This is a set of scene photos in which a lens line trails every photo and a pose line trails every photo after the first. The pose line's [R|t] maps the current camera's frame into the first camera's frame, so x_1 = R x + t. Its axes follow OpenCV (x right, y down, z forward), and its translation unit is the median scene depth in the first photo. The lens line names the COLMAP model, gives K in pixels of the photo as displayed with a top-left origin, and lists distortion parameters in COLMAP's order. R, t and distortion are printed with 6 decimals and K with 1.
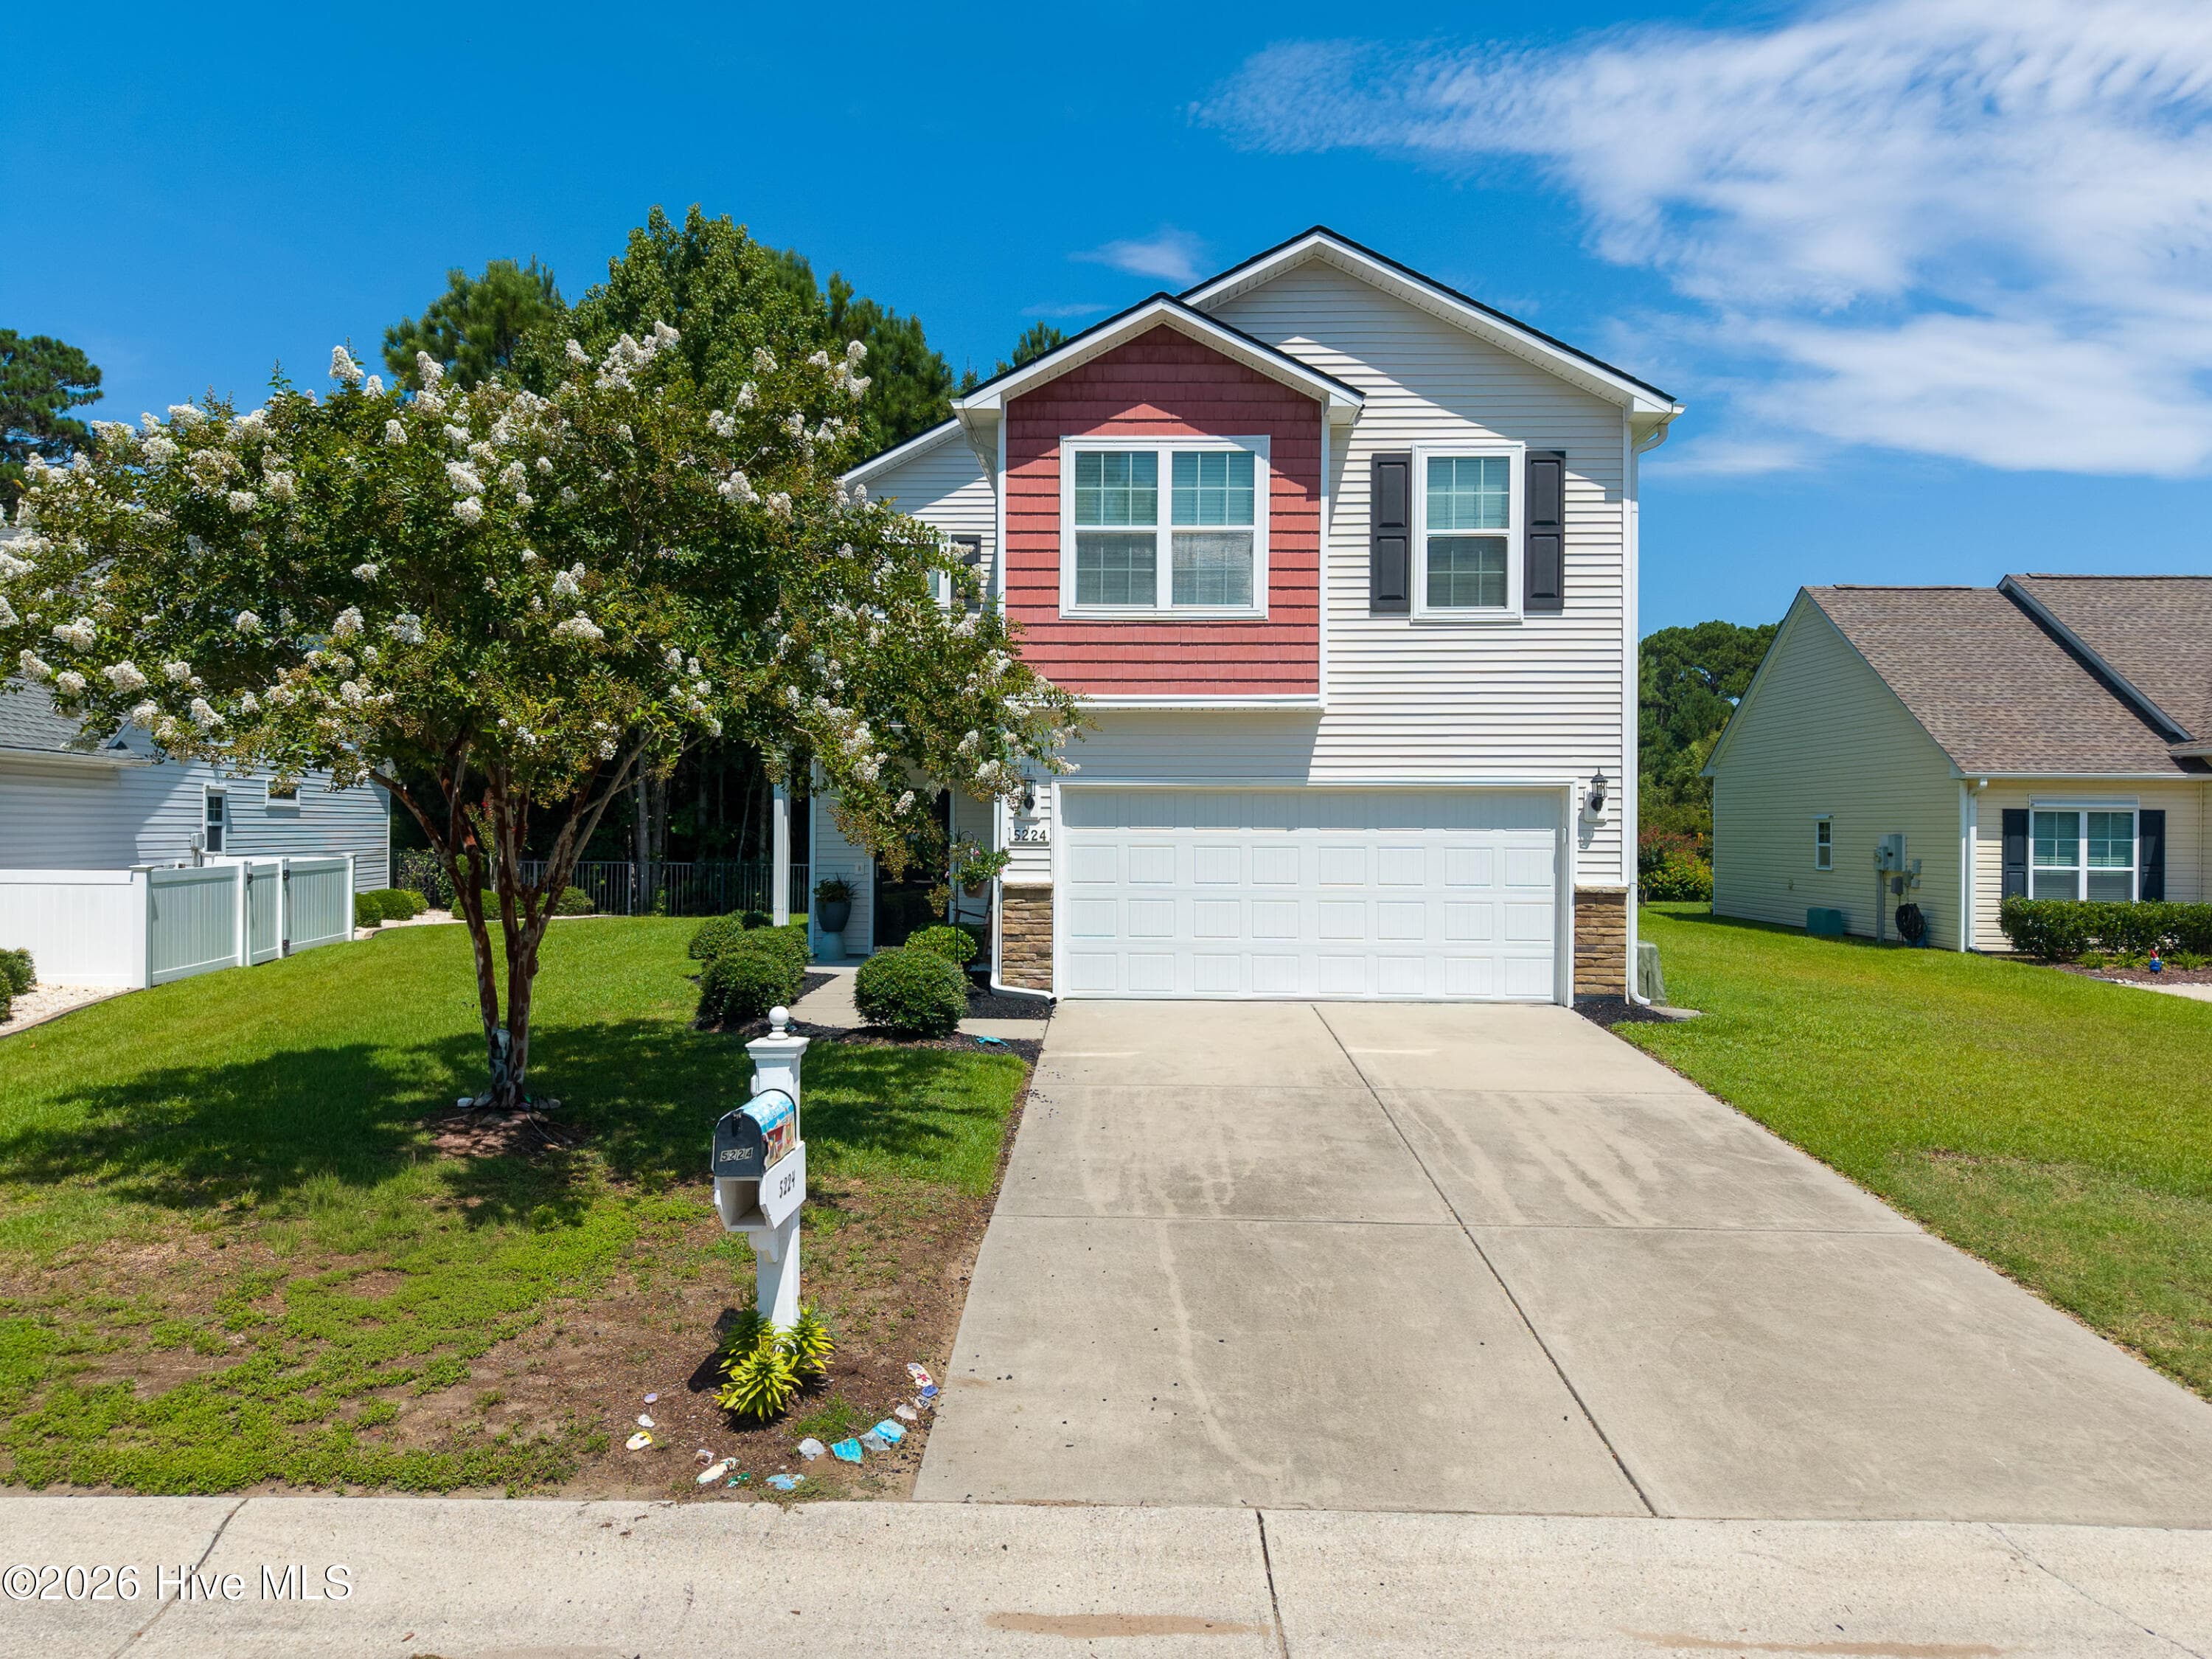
lens RADIAL K [[1485.9, 0, 1106.0], [0, 1485.9, 829.5], [0, 0, 1]] dist [0.011387, 0.001854]
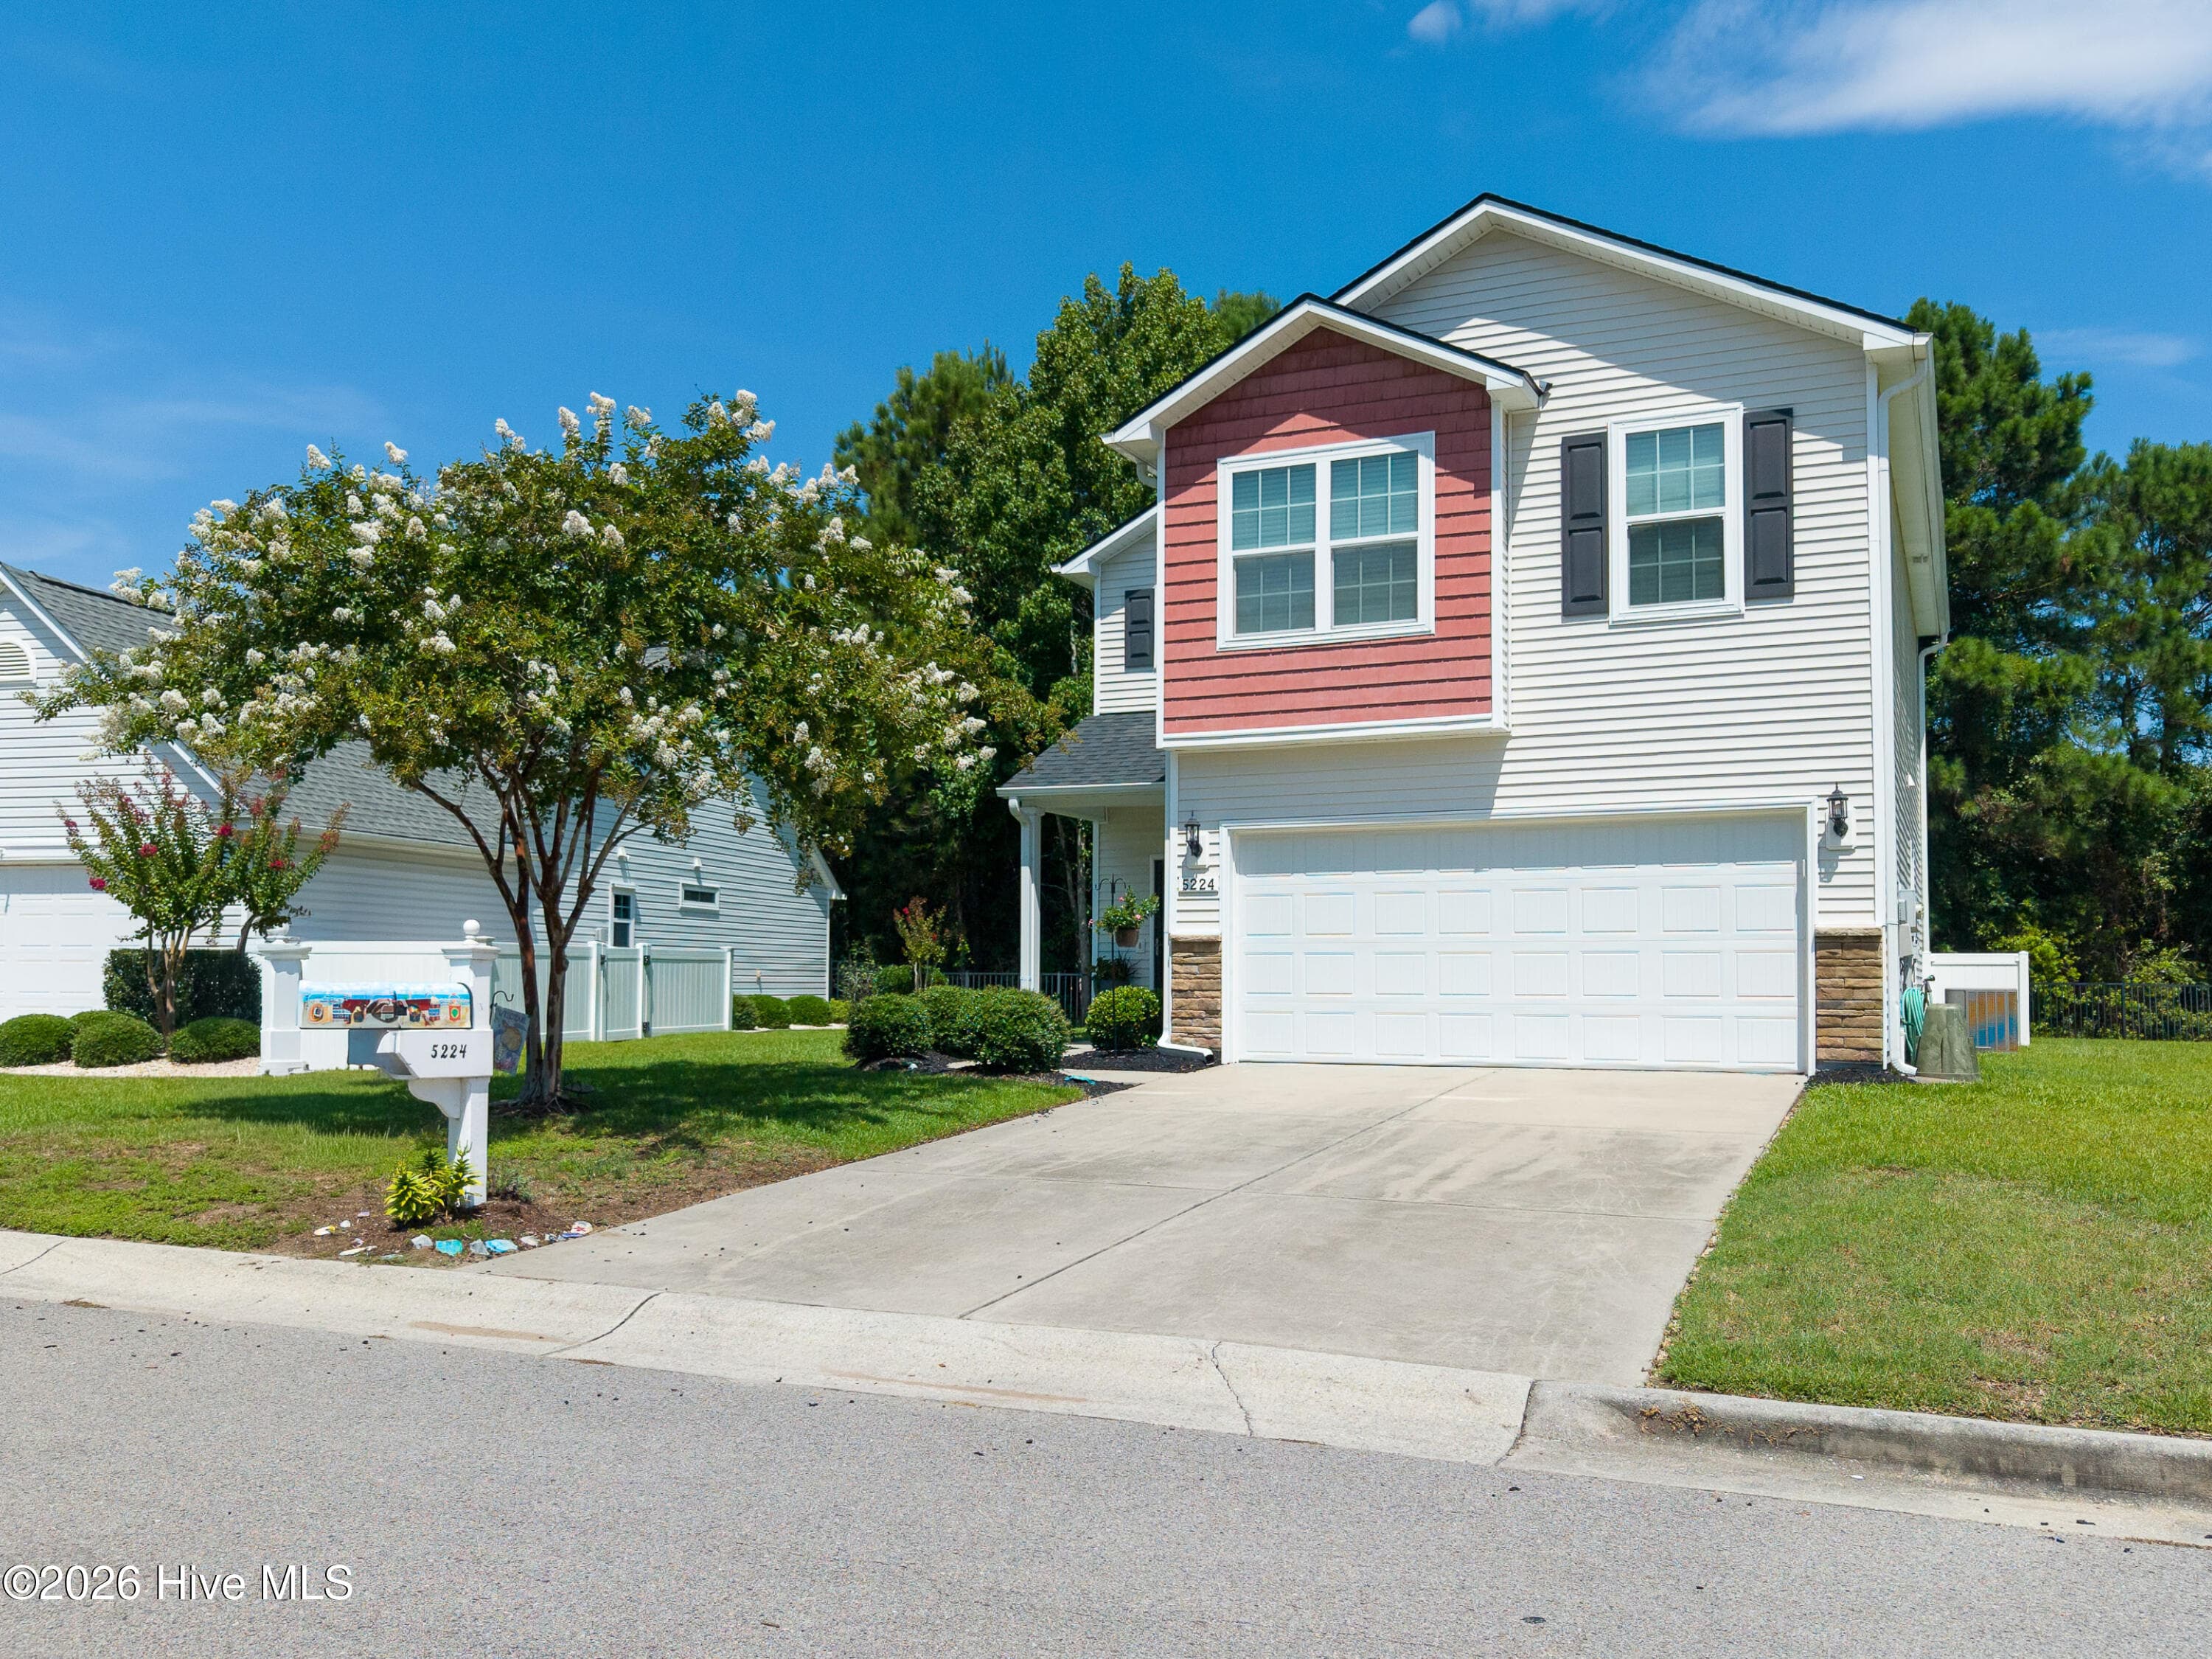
lens RADIAL K [[1861.7, 0, 1102.4], [0, 1861.7, 910.1], [0, 0, 1]] dist [0.002398, -0.139581]
pose [[0.915124, -0.020083, -0.402671, 0.367074], [0.002710, 0.999042, -0.043669, 0.071493], [0.403162, 0.038871, 0.914302, -0.095041]]
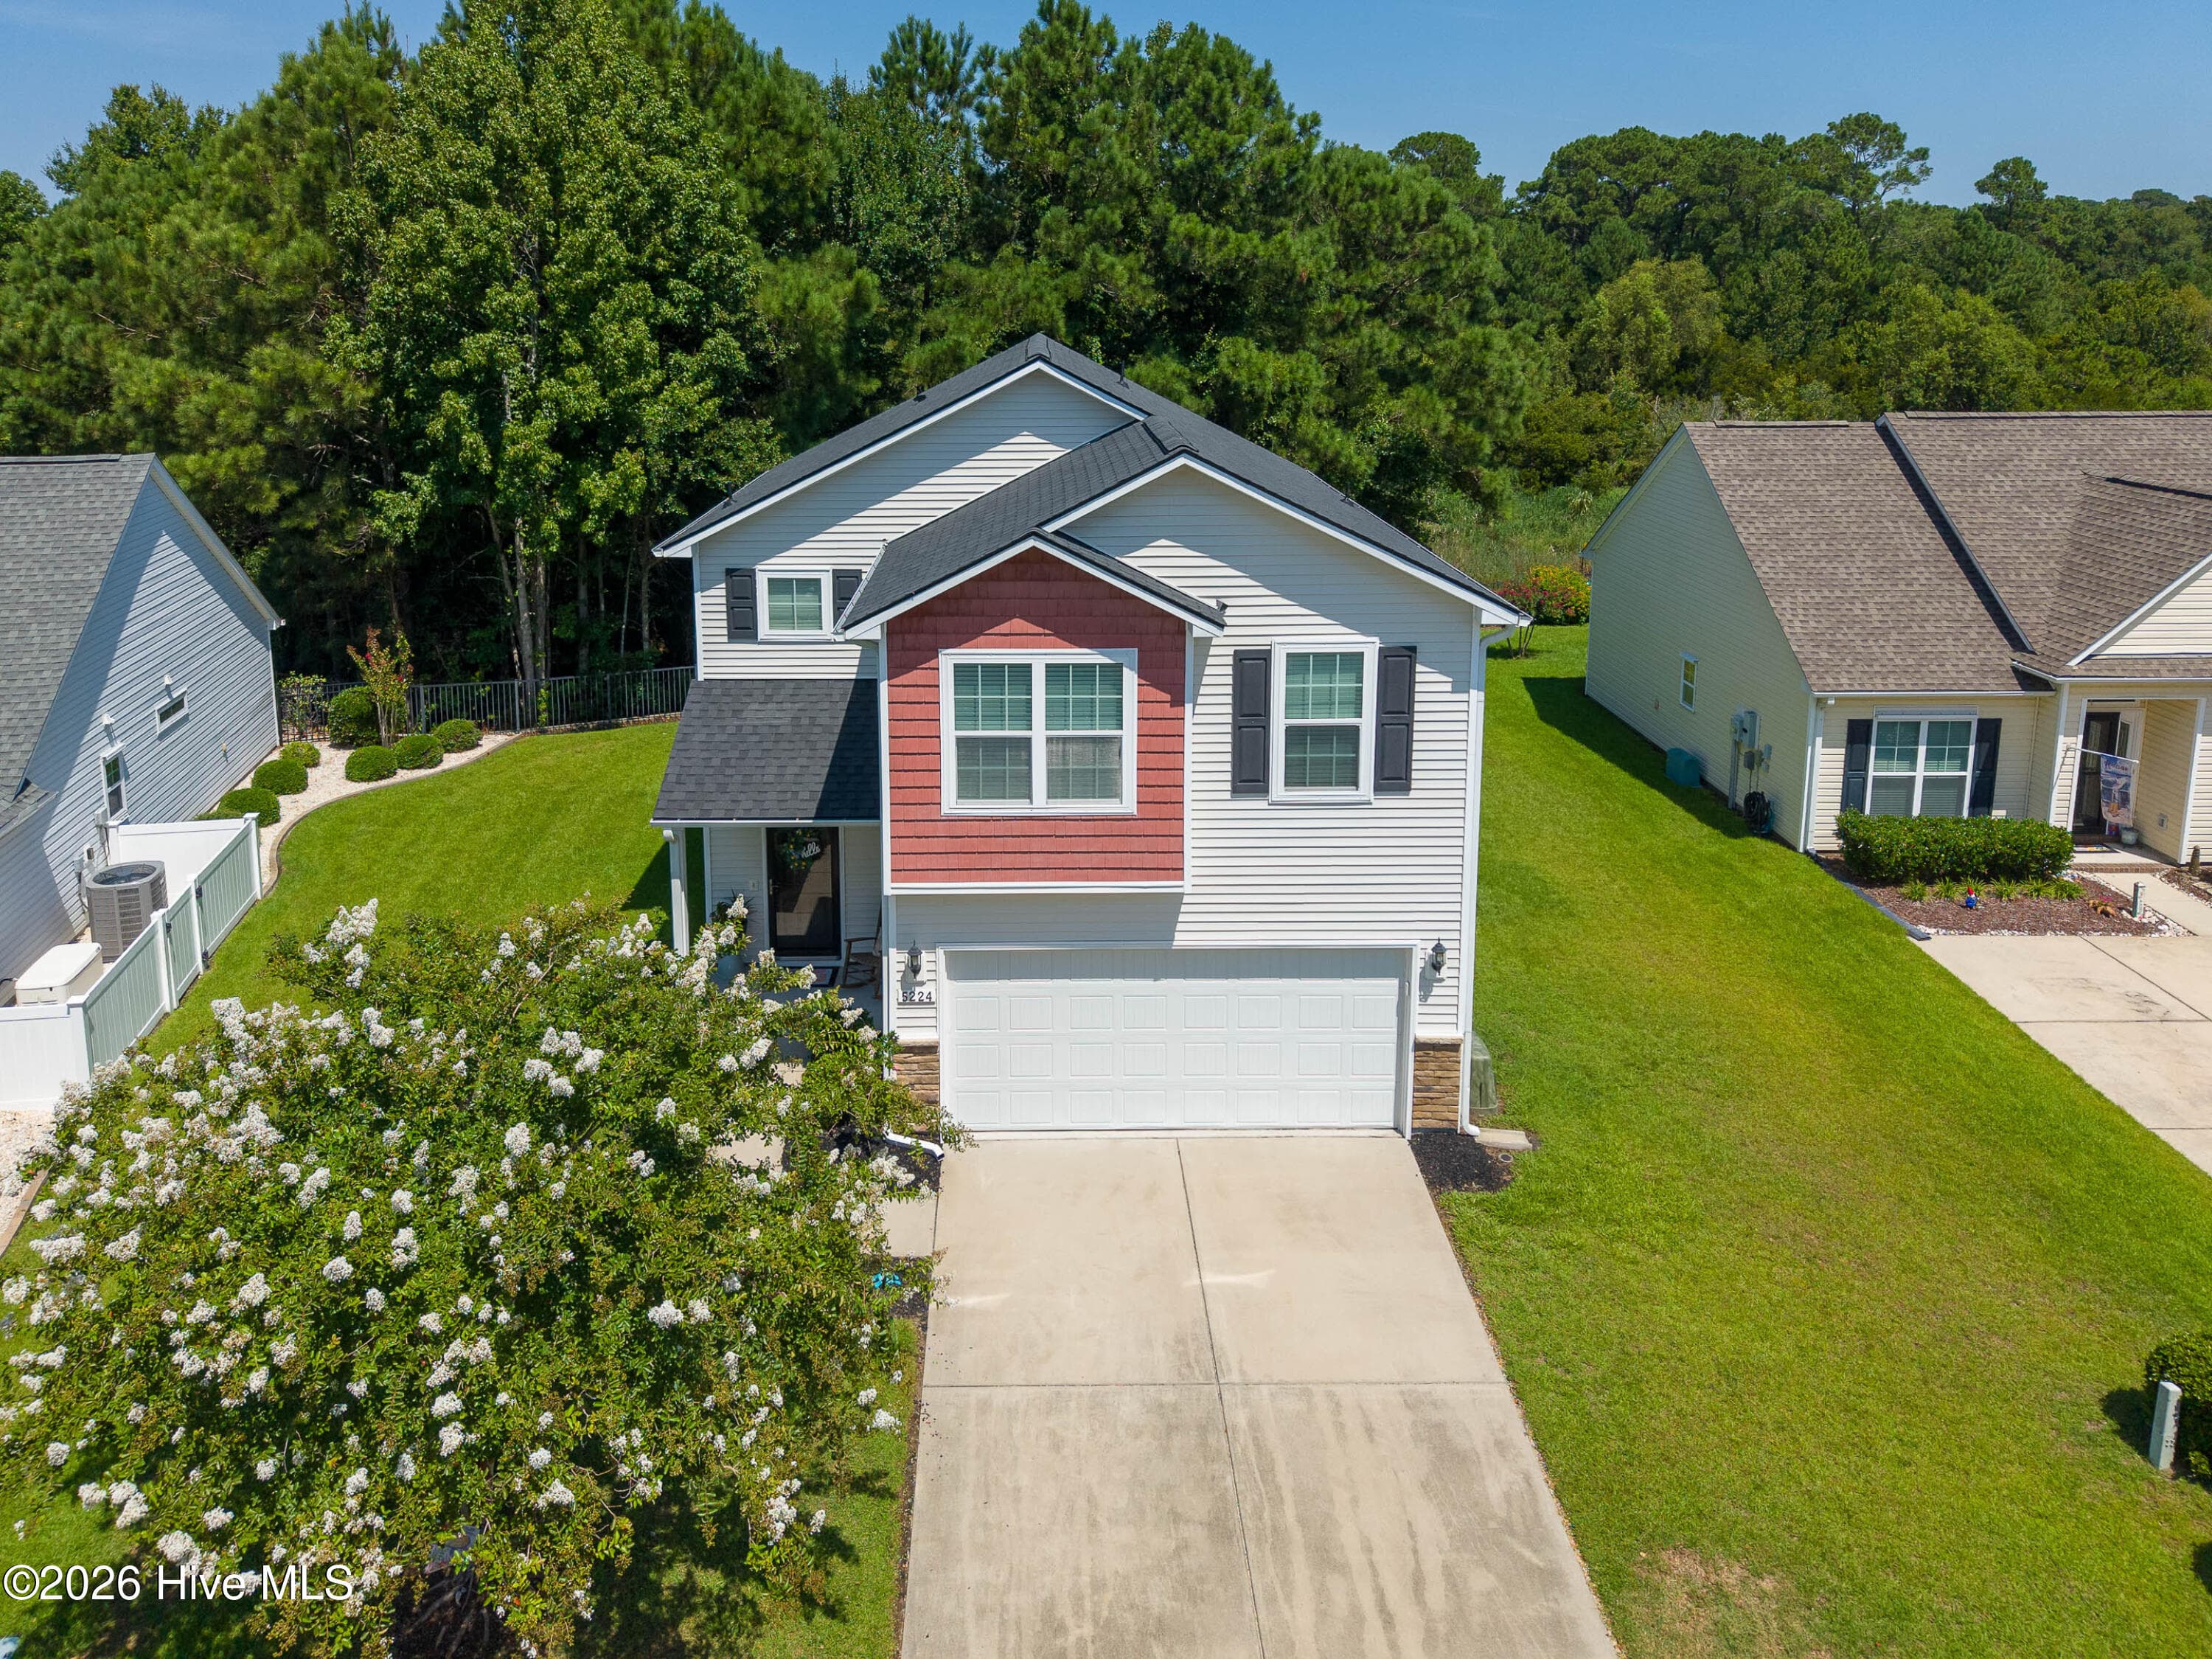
lens RADIAL K [[1559.6, 0, 1030.9], [0, 1559.6, 533.7], [0, 0, 1]] dist [0.020360, -0.000989]
pose [[0.999627, -0.014574, 0.023089, 0.010718], [0.010697, 0.987070, 0.159930, -0.513211], [-0.025121, -0.159623, 0.986858, -0.073171]]
